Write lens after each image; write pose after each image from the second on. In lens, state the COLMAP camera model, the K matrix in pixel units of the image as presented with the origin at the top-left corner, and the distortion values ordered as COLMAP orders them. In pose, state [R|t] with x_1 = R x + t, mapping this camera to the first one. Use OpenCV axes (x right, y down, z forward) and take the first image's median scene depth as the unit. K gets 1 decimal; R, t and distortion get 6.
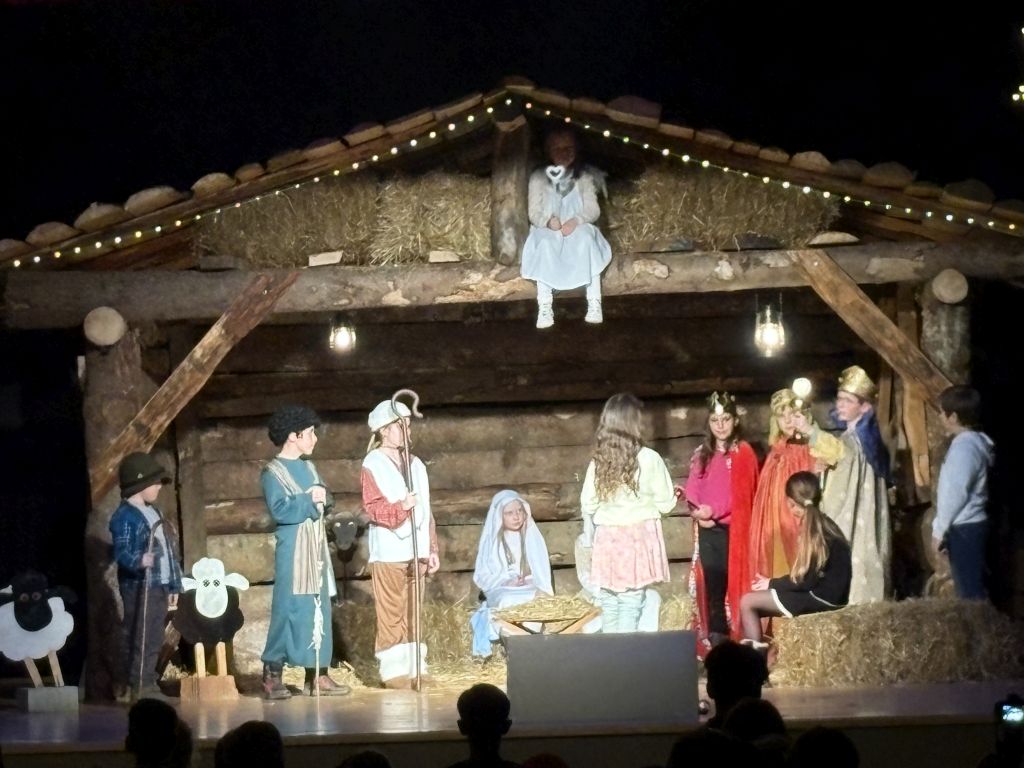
lens RADIAL K [[5388.2, 0, 512.0], [0, 5388.2, 384.0], [0, 0, 1]] dist [0.196239, 9.016953]
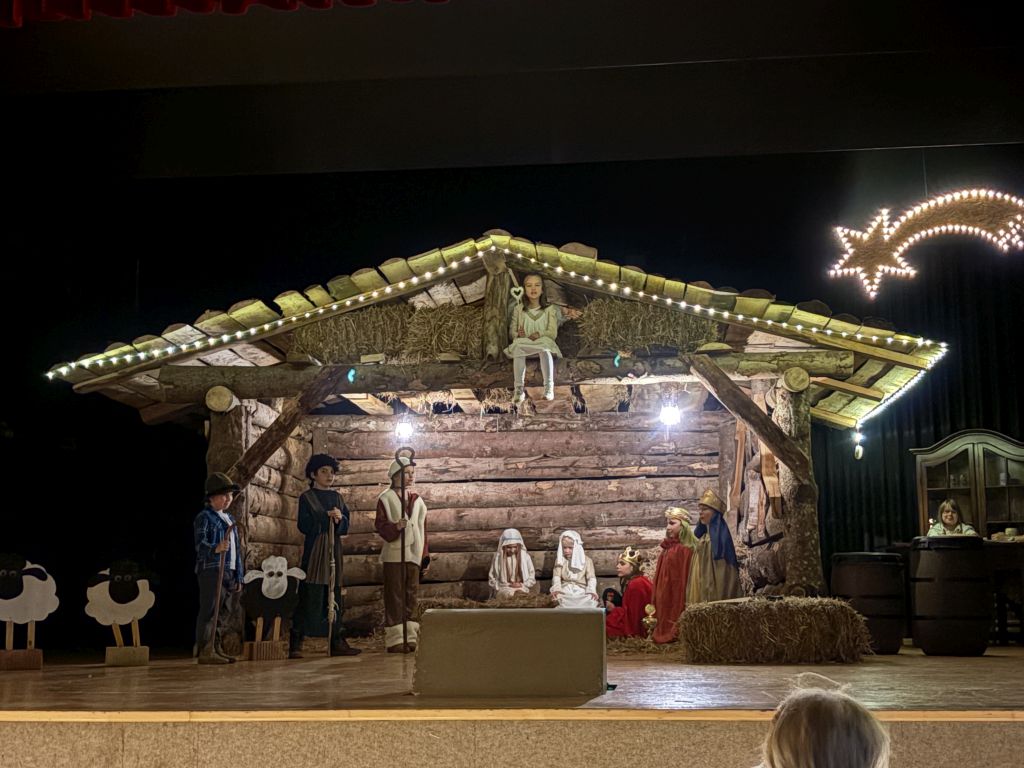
lens RADIAL K [[1401.8, 0, 512.0], [0, 1401.8, 384.0], [0, 0, 1]] dist [0.256639, -1.357965]
pose [[0.998228, 0.017538, -0.056861, 0.026686], [-0.024441, 0.992096, -0.123075, 0.031108], [0.054253, 0.124246, 0.990767, 0.619791]]
